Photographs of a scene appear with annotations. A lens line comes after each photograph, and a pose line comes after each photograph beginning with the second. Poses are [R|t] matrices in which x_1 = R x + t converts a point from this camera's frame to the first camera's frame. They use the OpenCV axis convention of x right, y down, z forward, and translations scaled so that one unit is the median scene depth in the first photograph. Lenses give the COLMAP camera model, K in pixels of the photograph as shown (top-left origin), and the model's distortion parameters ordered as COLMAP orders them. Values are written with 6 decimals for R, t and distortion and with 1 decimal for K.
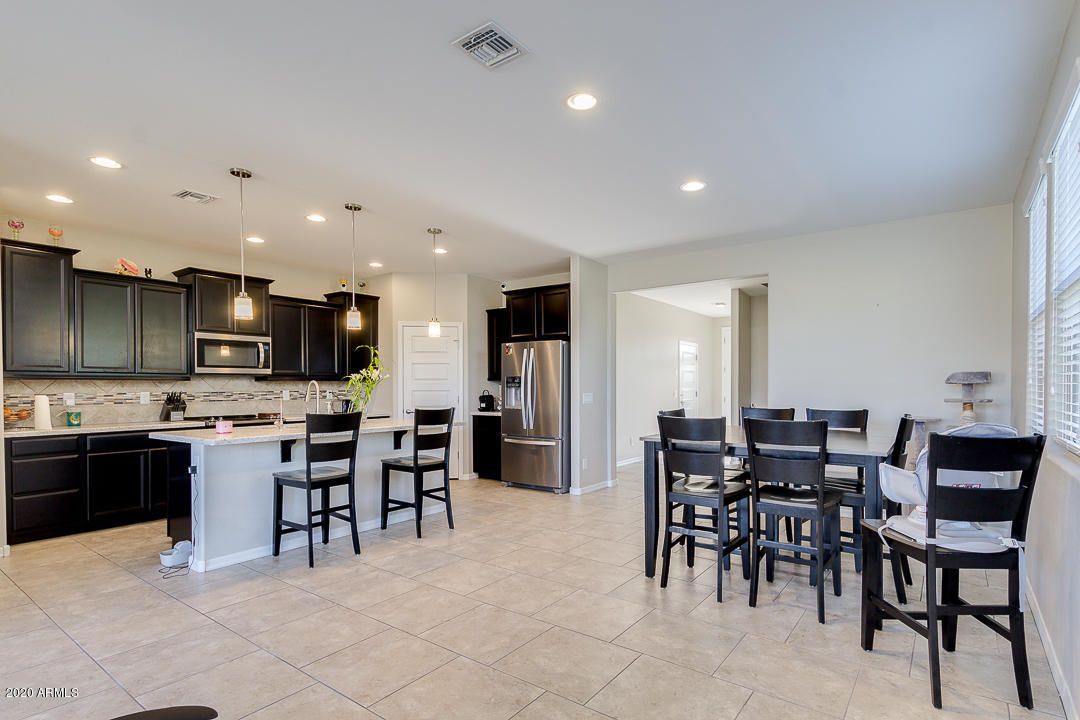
lens RADIAL K [[537.4, 0, 560.8], [0, 537.4, 385.8], [0, 0, 1]] dist [0.036873, -0.022362]
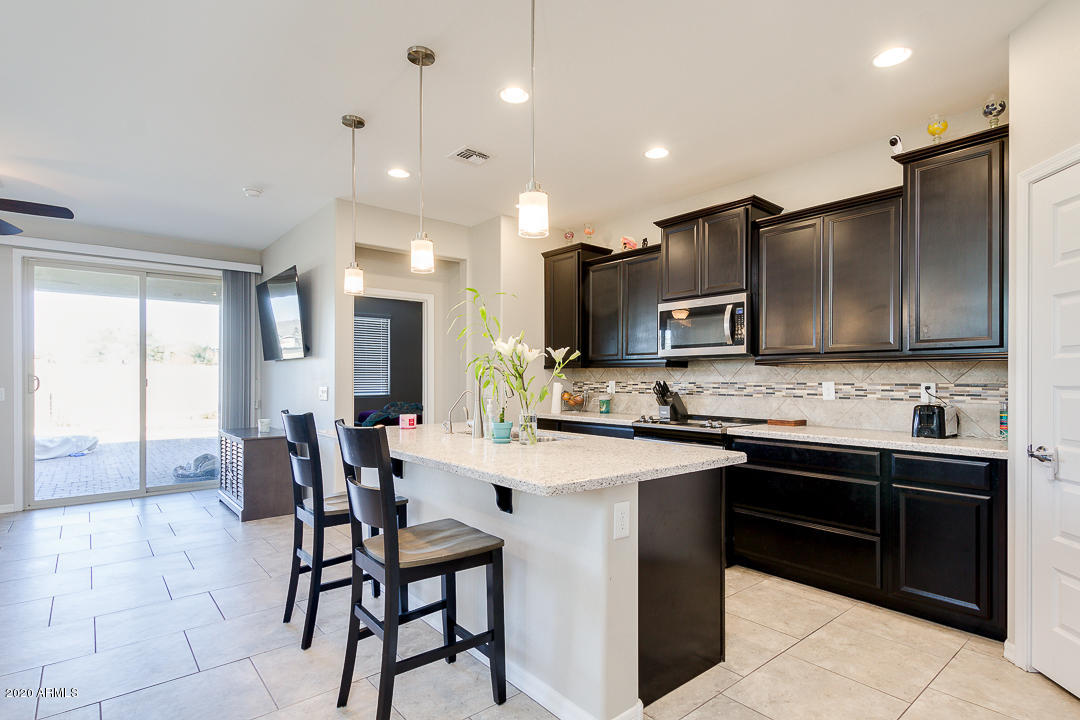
lens RADIAL K [[549.0, 0, 559.4], [0, 549.0, 378.4], [0, 0, 1]] dist [0.003350, 0.000490]
pose [[-0.233063, 0.004693, -0.972450, 0.098900], [-0.001085, 0.999986, 0.005086, 0.002522], [0.972461, 0.002241, -0.233055, 0.879496]]
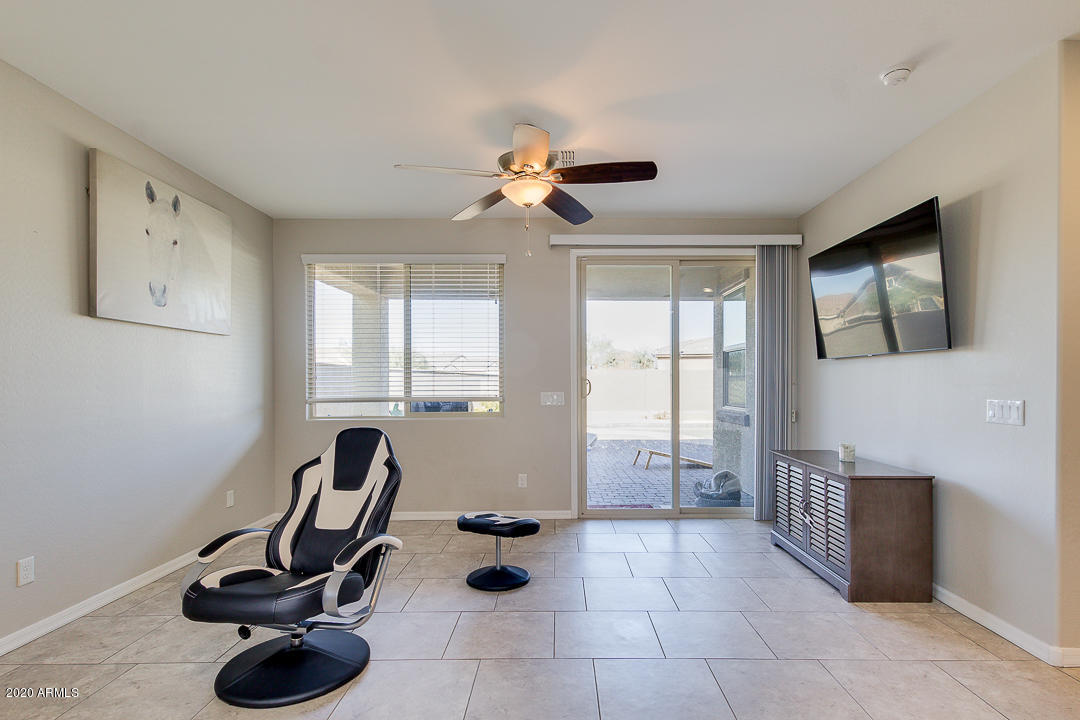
lens RADIAL K [[537.4, 0, 560.8], [0, 537.4, 385.8], [0, 0, 1]] dist [0.036873, -0.022362]
pose [[-0.807347, 0.008754, -0.590013, -0.030579], [0.001292, 0.999914, 0.013067, 0.002415], [0.590076, 0.009787, -0.807288, 0.535275]]
